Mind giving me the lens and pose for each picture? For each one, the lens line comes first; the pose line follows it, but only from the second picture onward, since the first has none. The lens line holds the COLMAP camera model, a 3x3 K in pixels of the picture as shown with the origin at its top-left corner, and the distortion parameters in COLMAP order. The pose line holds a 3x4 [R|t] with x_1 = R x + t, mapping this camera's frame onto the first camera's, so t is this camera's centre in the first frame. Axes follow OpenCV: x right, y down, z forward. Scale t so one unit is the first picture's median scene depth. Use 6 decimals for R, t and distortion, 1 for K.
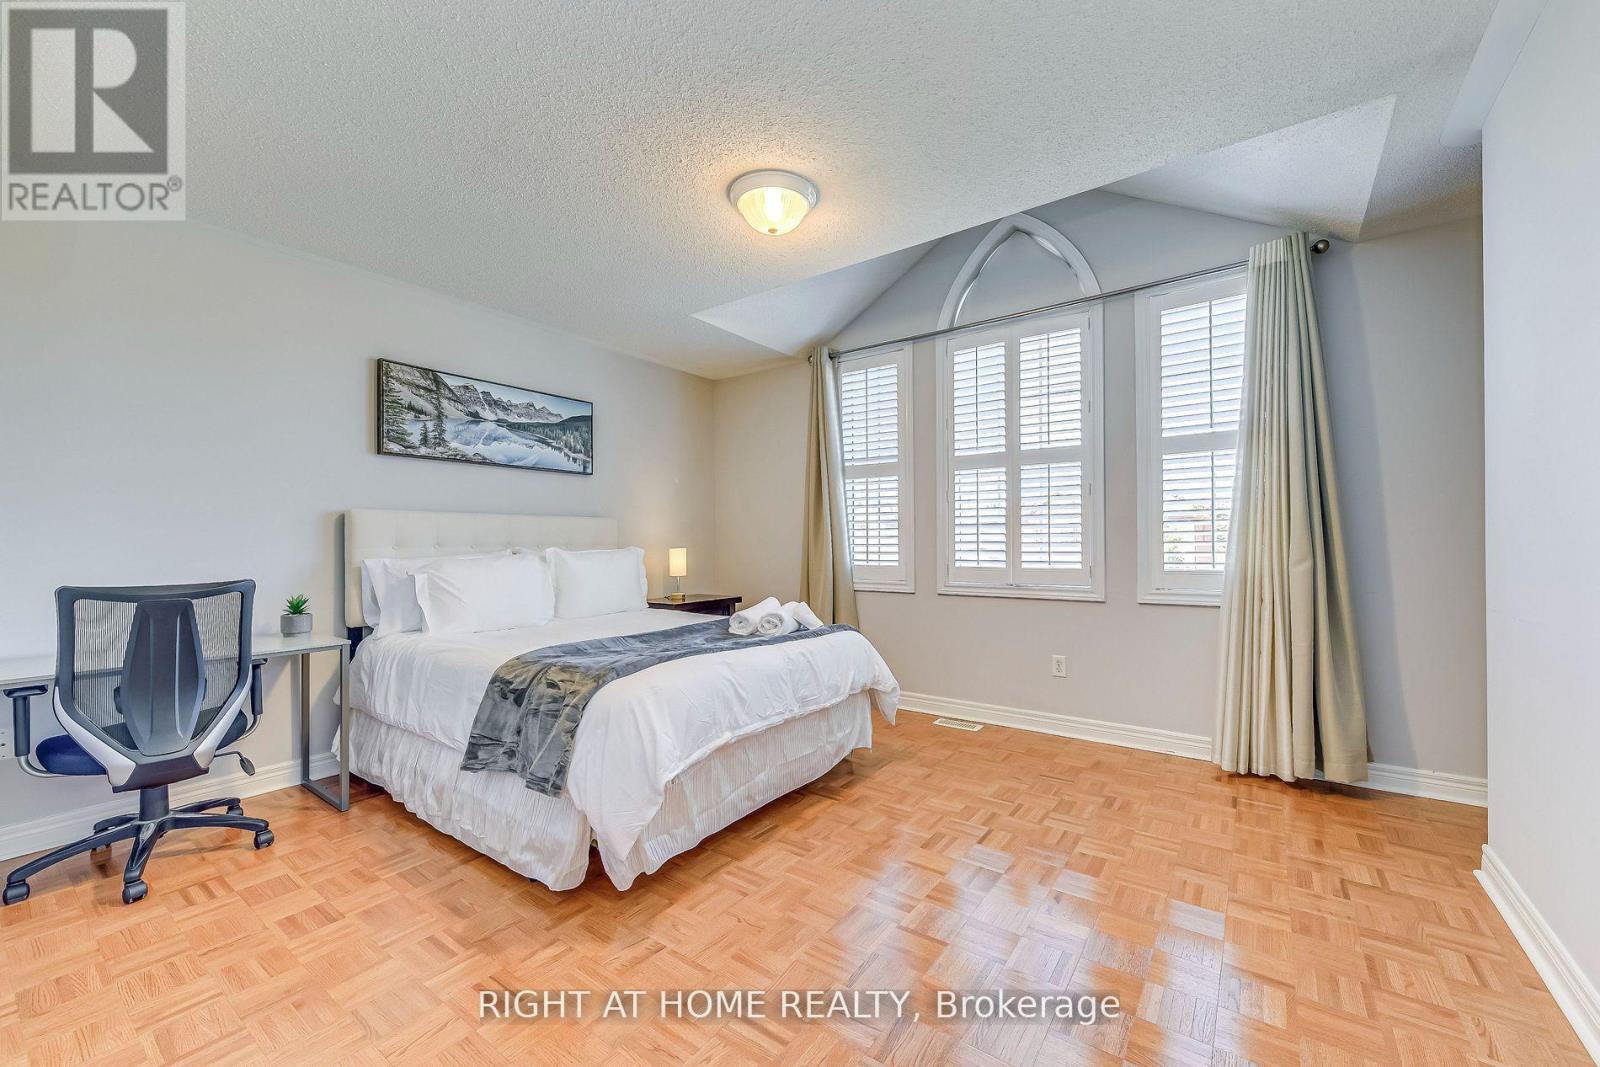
lens RADIAL K [[627.1, 0, 797.5], [0, 627.1, 540.7], [0, 0, 1]] dist [-0.000275, 0.000026]
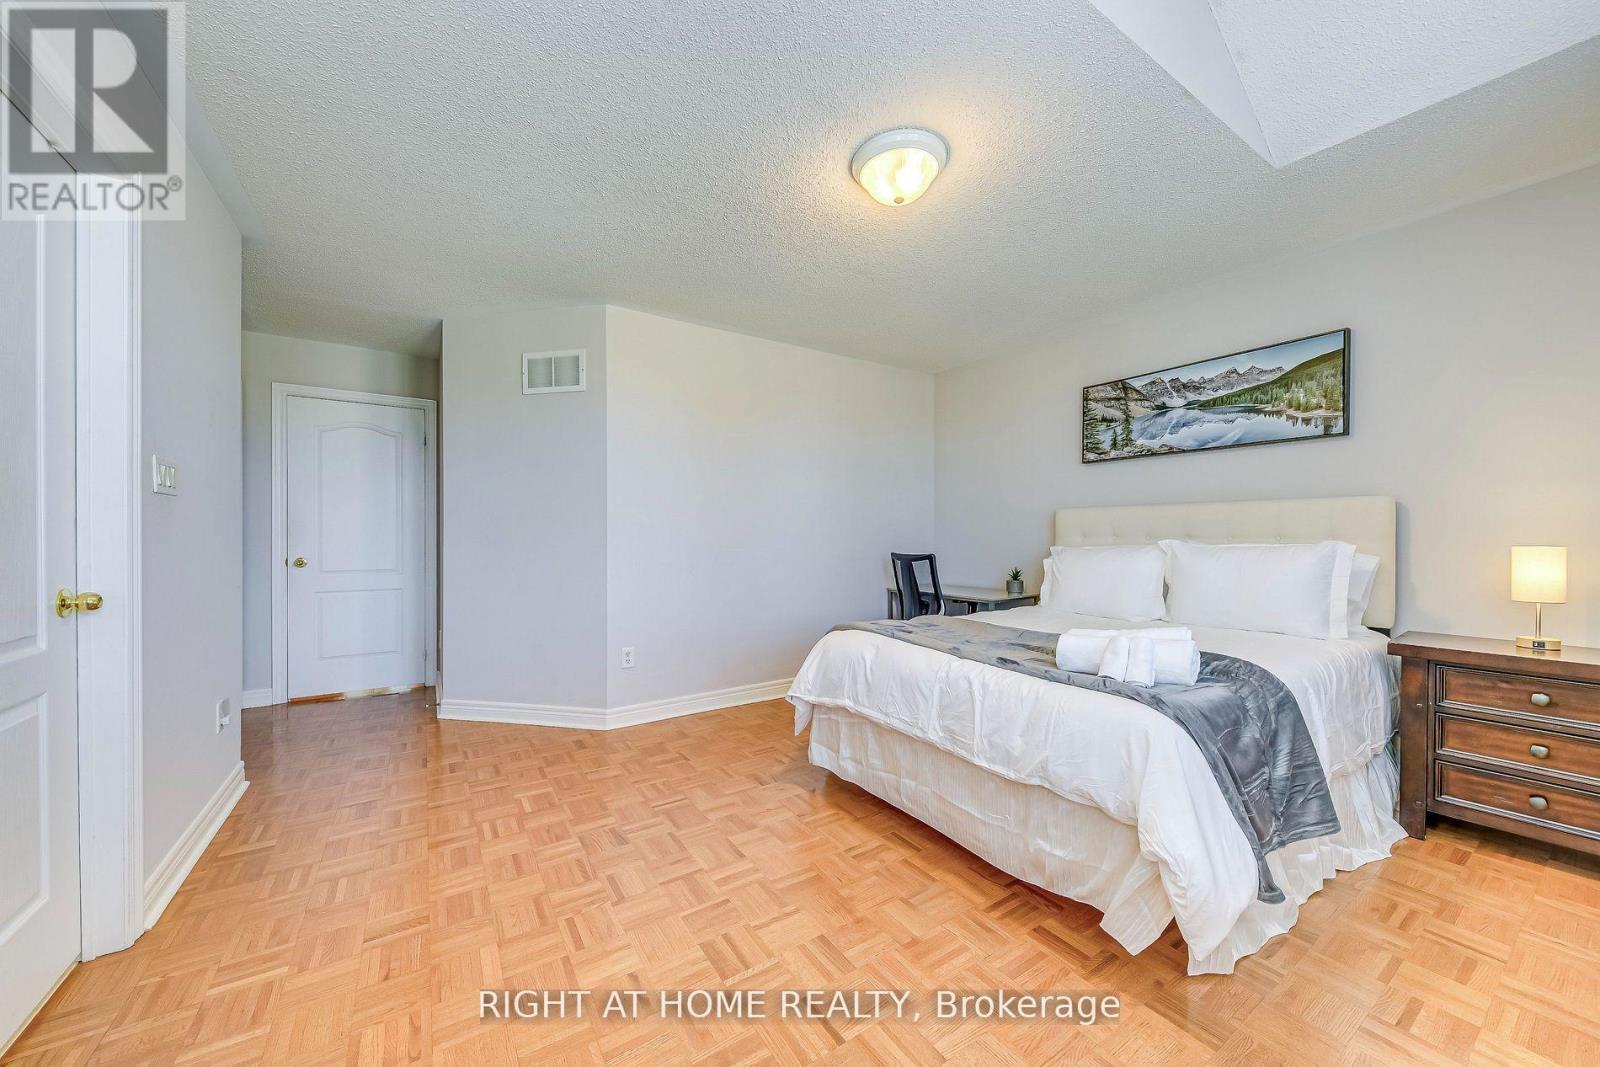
lens RADIAL K [[571.1, 0, 799.1], [0, 571.1, 534.9], [0, 0, 1]] dist [0.001503, 0.000057]
pose [[-0.357802, 0.005331, -0.933782, 0.558458], [0.006790, 0.999972, 0.003107, -0.002159], [0.933773, -0.005229, -0.357828, 0.798647]]
